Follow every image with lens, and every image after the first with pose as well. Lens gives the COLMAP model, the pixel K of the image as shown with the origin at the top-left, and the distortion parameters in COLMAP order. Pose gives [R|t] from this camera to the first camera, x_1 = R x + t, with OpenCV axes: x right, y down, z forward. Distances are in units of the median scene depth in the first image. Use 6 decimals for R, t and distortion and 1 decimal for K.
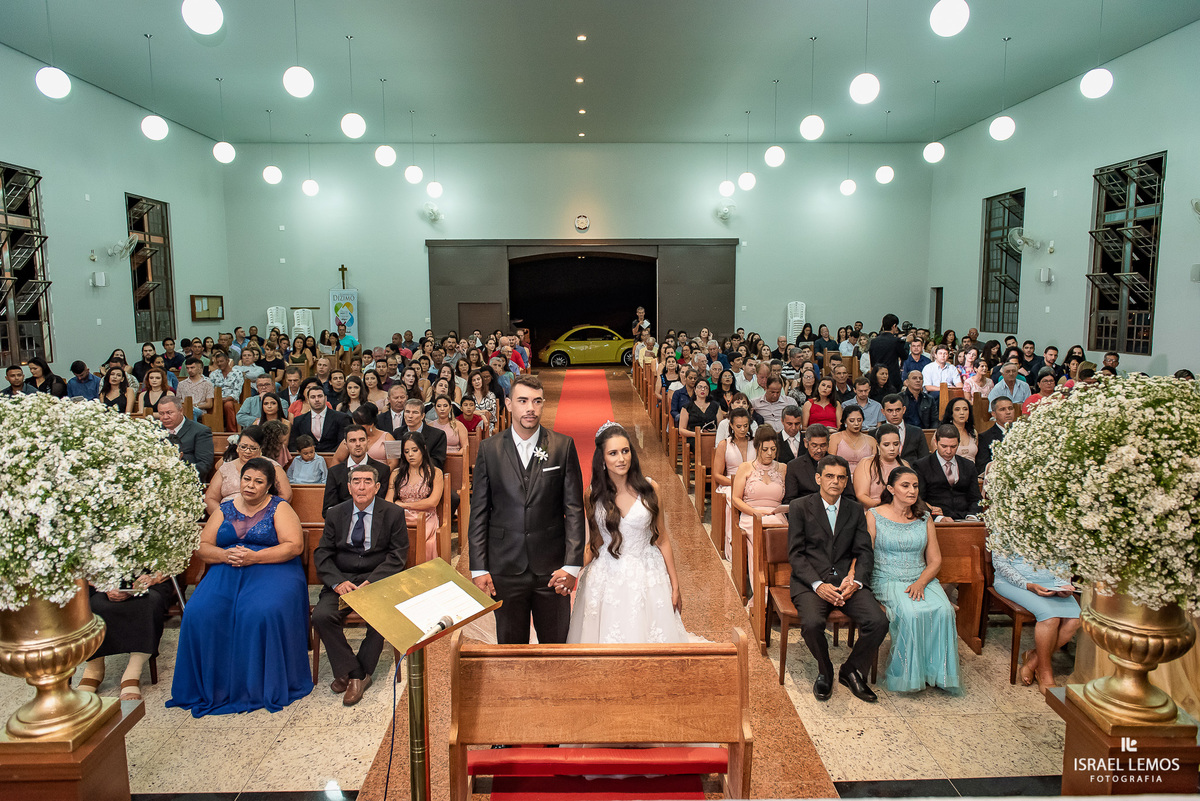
lens RADIAL K [[846.6, 0, 600.0], [0, 846.6, 400.5], [0, 0, 1]] dist [0.005791, 0.000419]
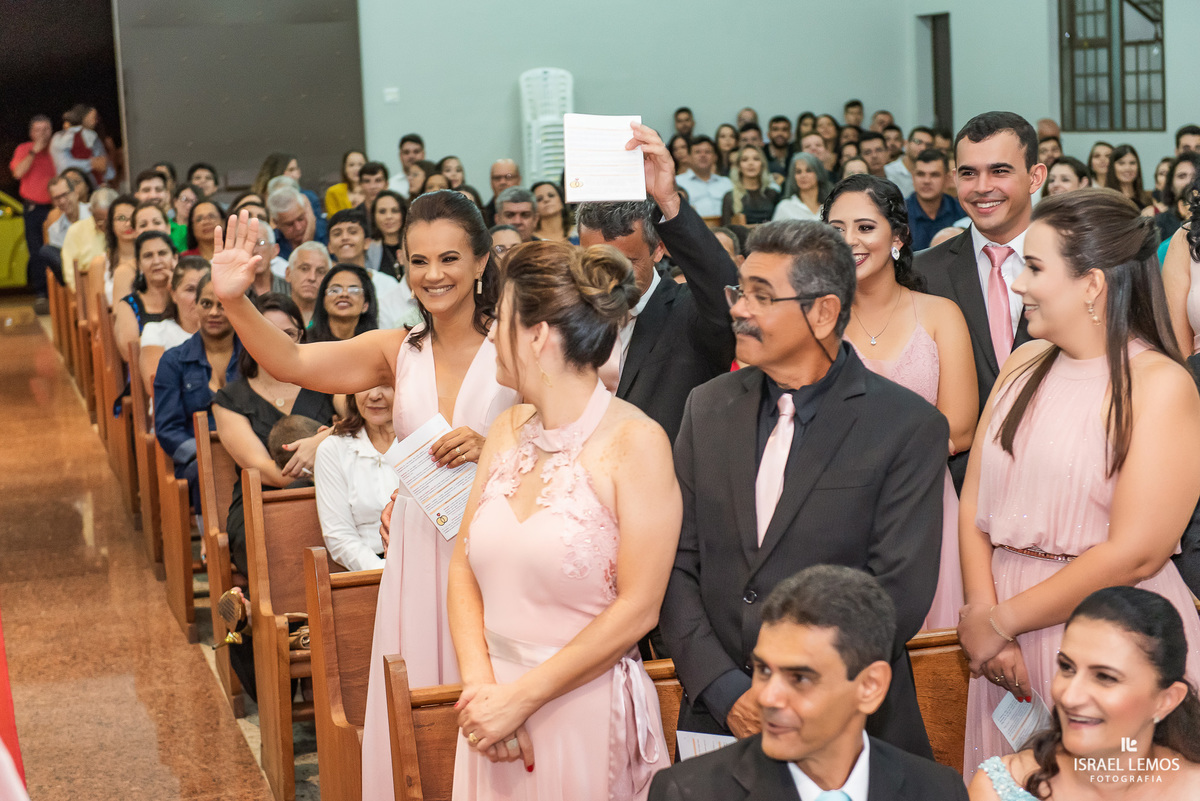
lens RADIAL K [[2197.0, 0, 600.0], [0, 2197.0, 400.5], [0, 0, 1]] dist [-0.100381, -0.306982]
pose [[0.965513, -0.069893, 0.250798, 0.038428], [0.068638, 0.997547, 0.013757, 0.004936], [-0.251144, 0.003932, 0.967942, 0.224616]]
